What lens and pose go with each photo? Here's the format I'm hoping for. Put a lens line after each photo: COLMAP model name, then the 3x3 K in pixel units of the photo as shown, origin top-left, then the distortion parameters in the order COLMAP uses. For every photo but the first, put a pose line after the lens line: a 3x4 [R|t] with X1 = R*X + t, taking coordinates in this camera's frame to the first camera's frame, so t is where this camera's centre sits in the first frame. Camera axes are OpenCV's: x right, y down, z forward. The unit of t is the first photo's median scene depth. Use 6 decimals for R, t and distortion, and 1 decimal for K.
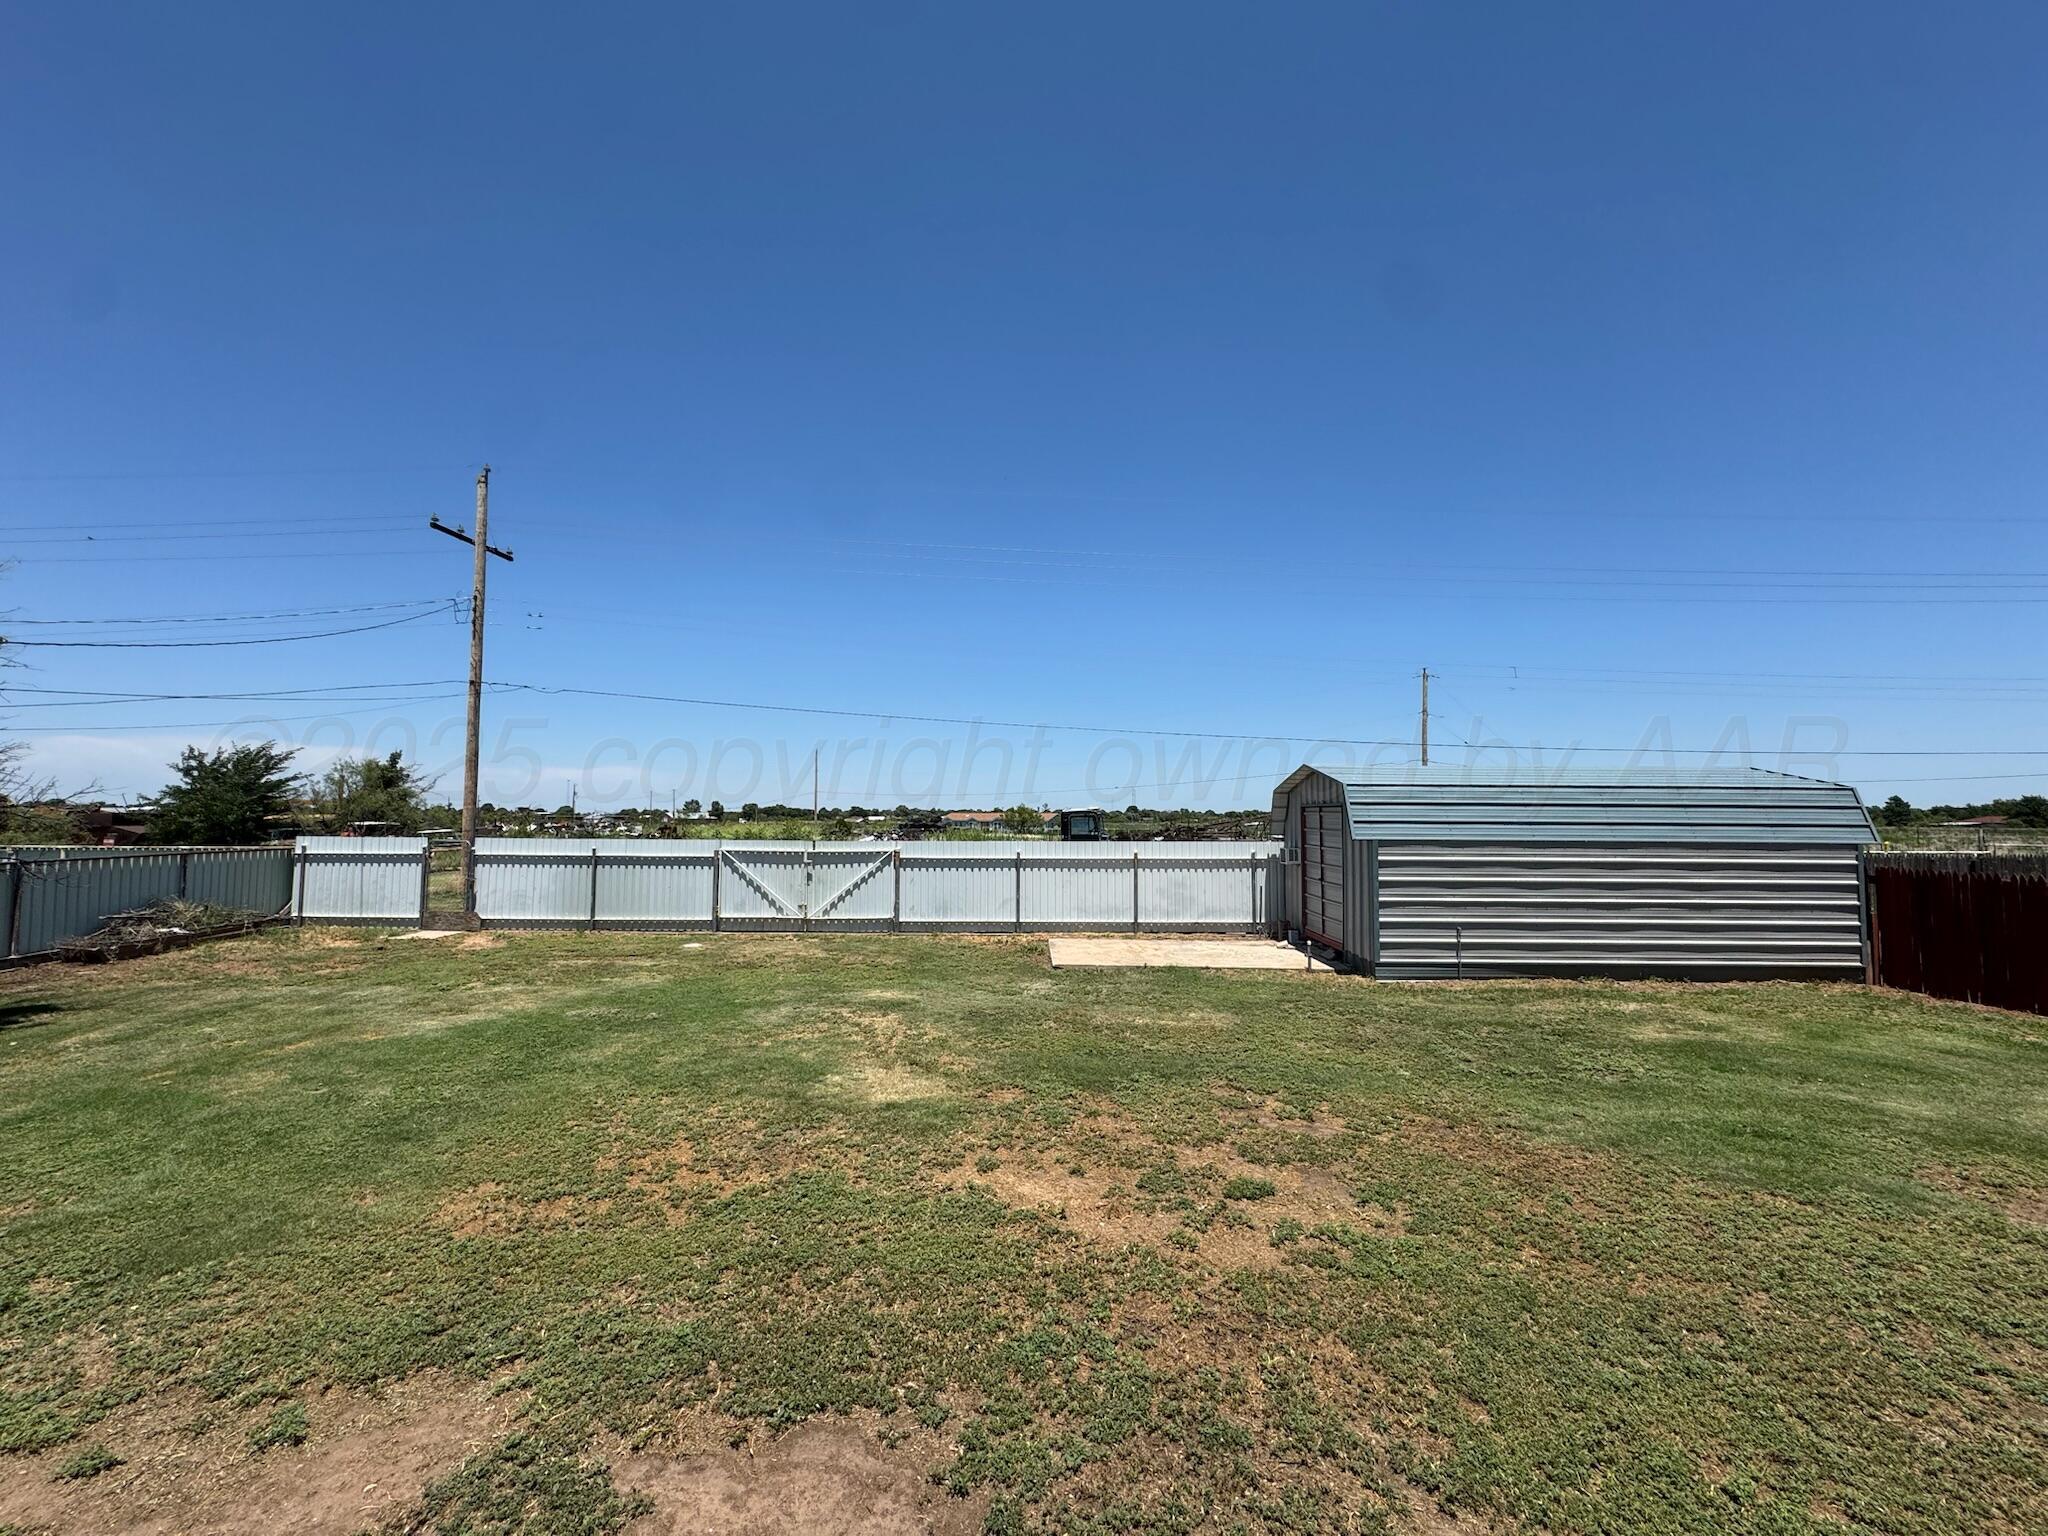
lens RADIAL K [[814.9, 0, 1027.2], [0, 814.9, 771.9], [0, 0, 1]] dist [-0.002496, -0.000542]
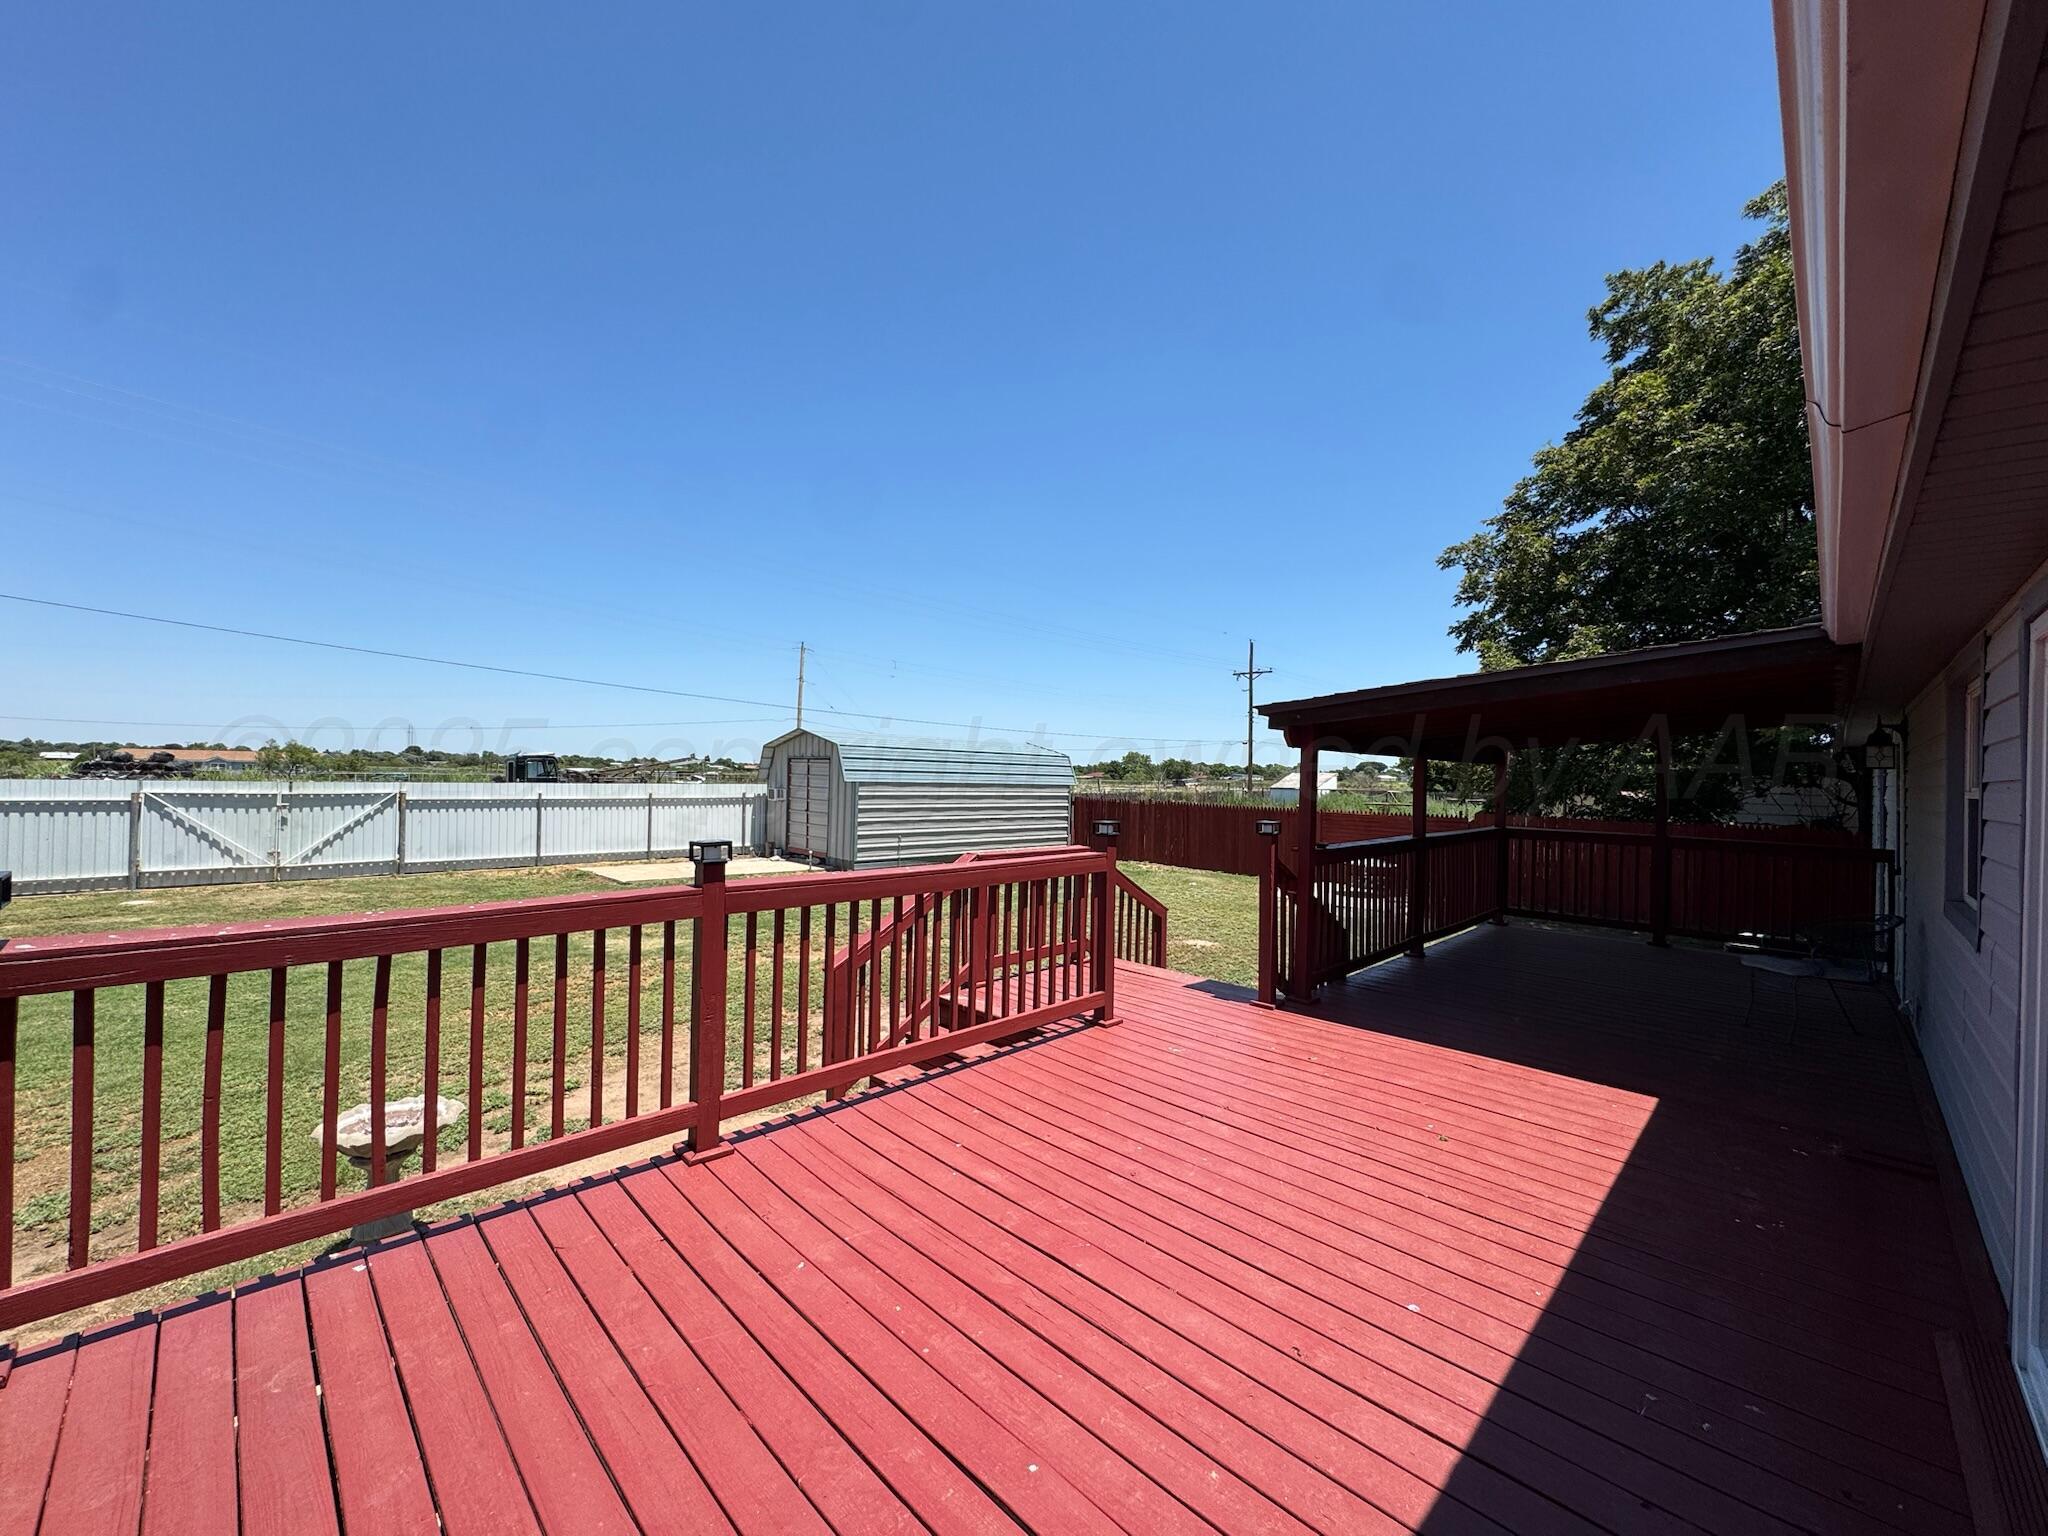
lens RADIAL K [[814.9, 0, 1027.2], [0, 814.9, 771.9], [0, 0, 1]] dist [-0.002496, -0.000542]
pose [[0.706286, 0.012634, 0.707814, -0.324255], [-0.057593, 0.997552, 0.039663, -0.010626], [-0.705580, -0.068779, 0.705284, -0.229126]]
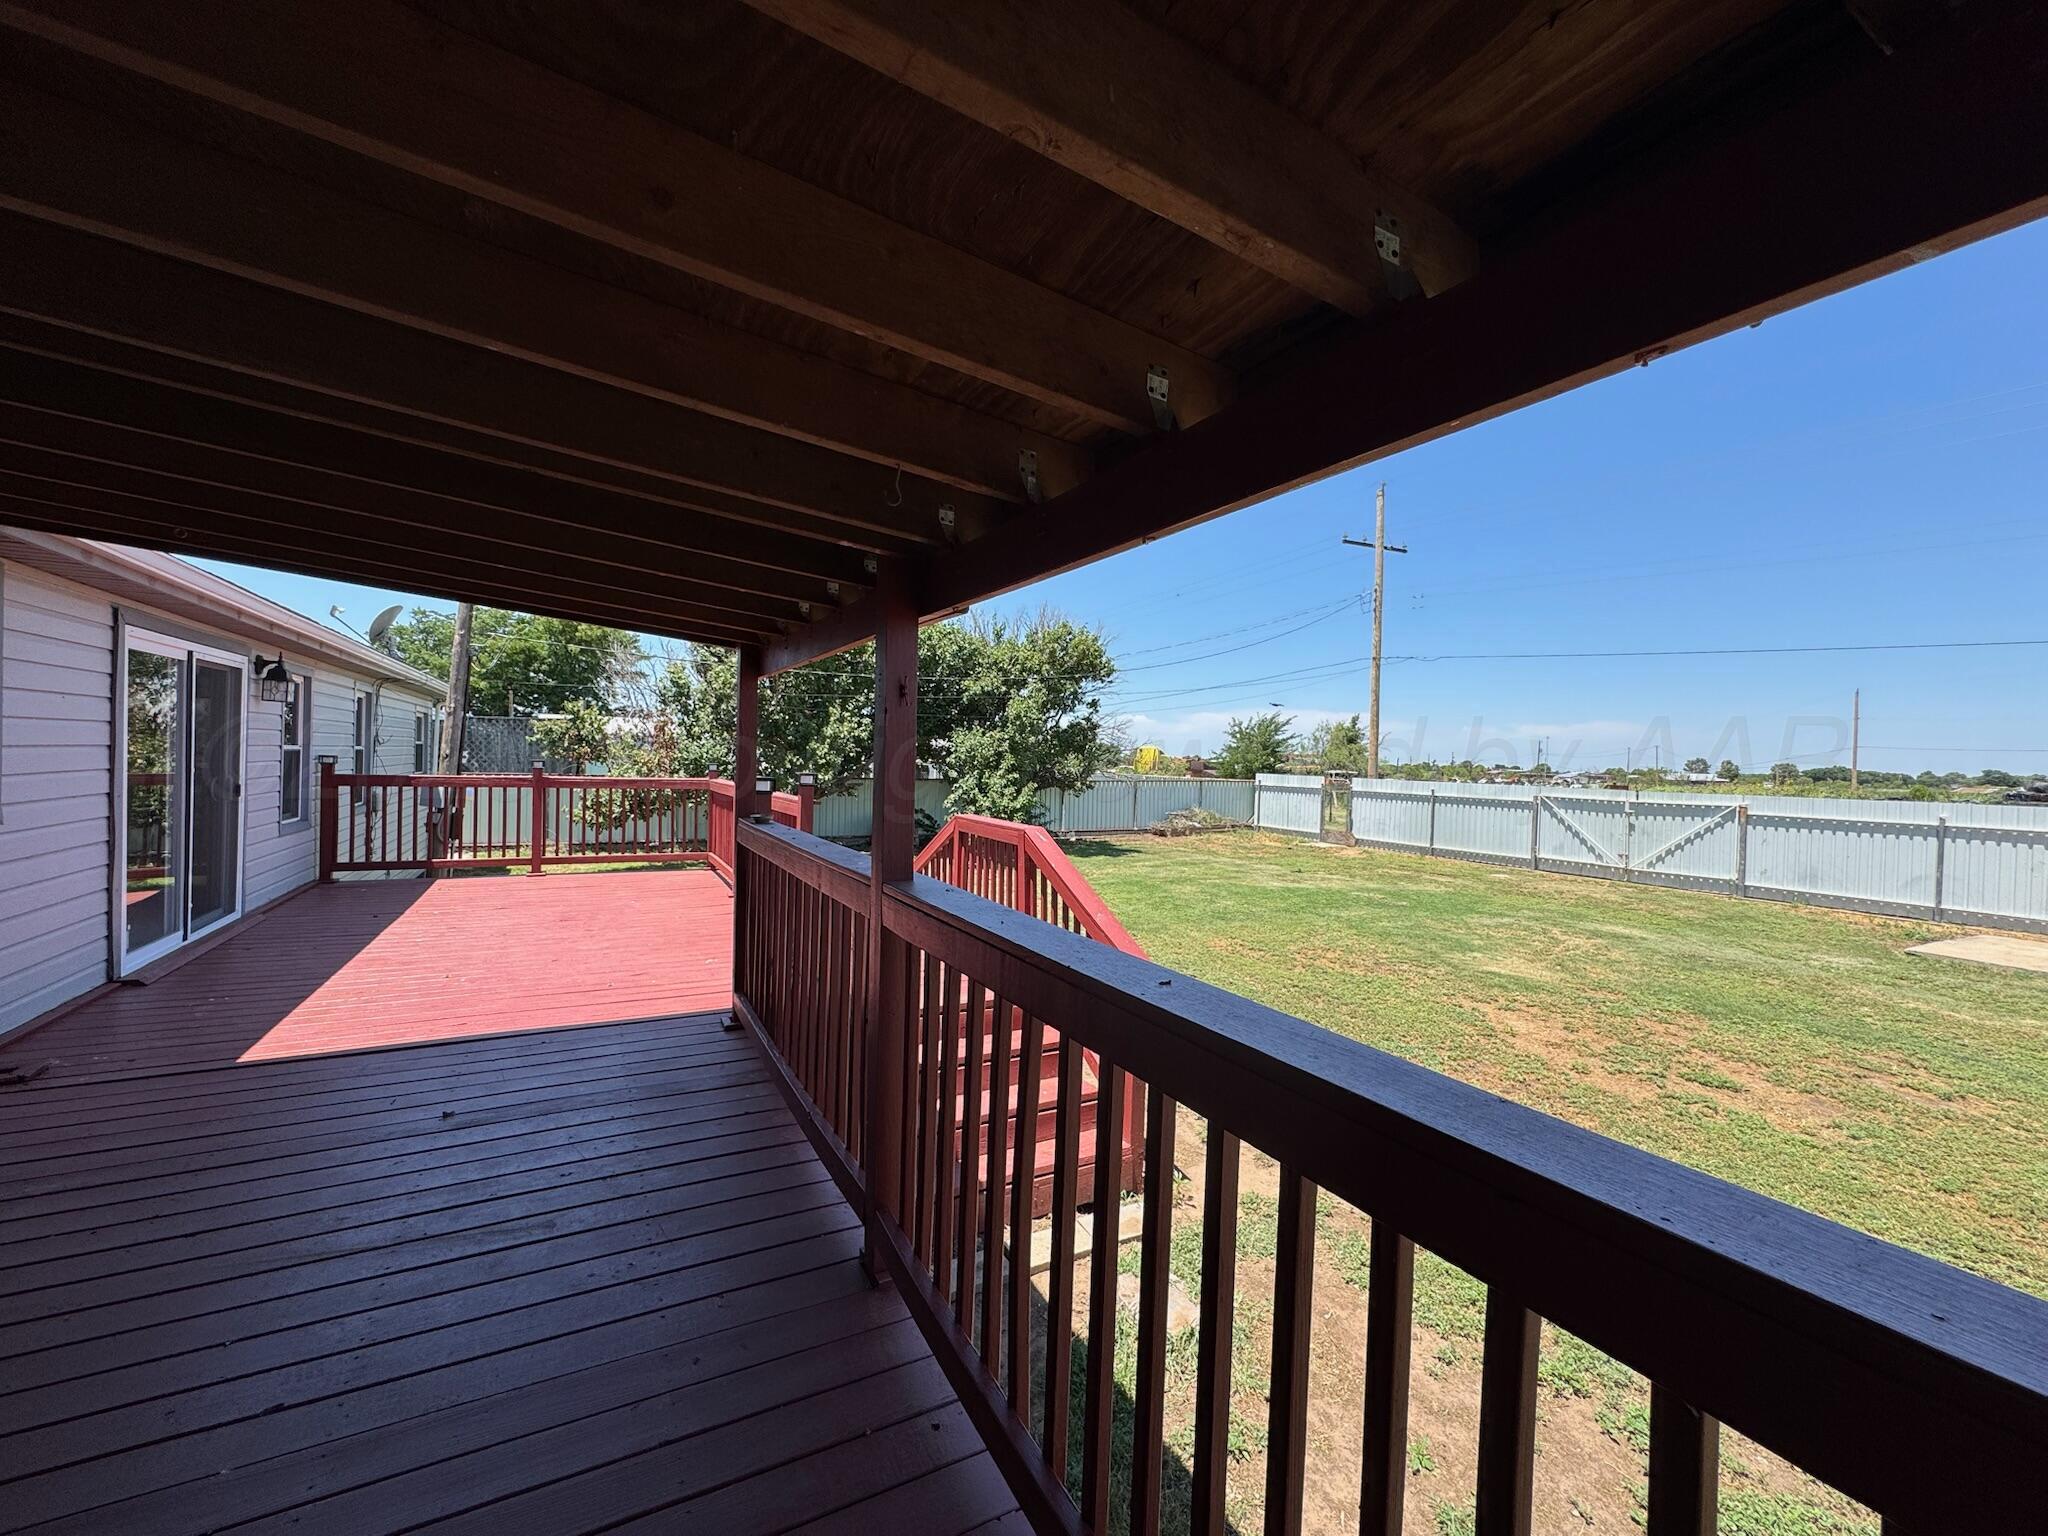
lens RADIAL K [[819.9, 0, 1024.0], [0, 819.9, 768.0], [0, 0, 1]] dist [-0.001191, -0.000319]
pose [[0.467681, 0.017651, -0.883721, 0.263932], [0.023481, 0.999200, 0.032384, 0.008027], [0.883585, -0.035896, 0.466892, -0.111420]]
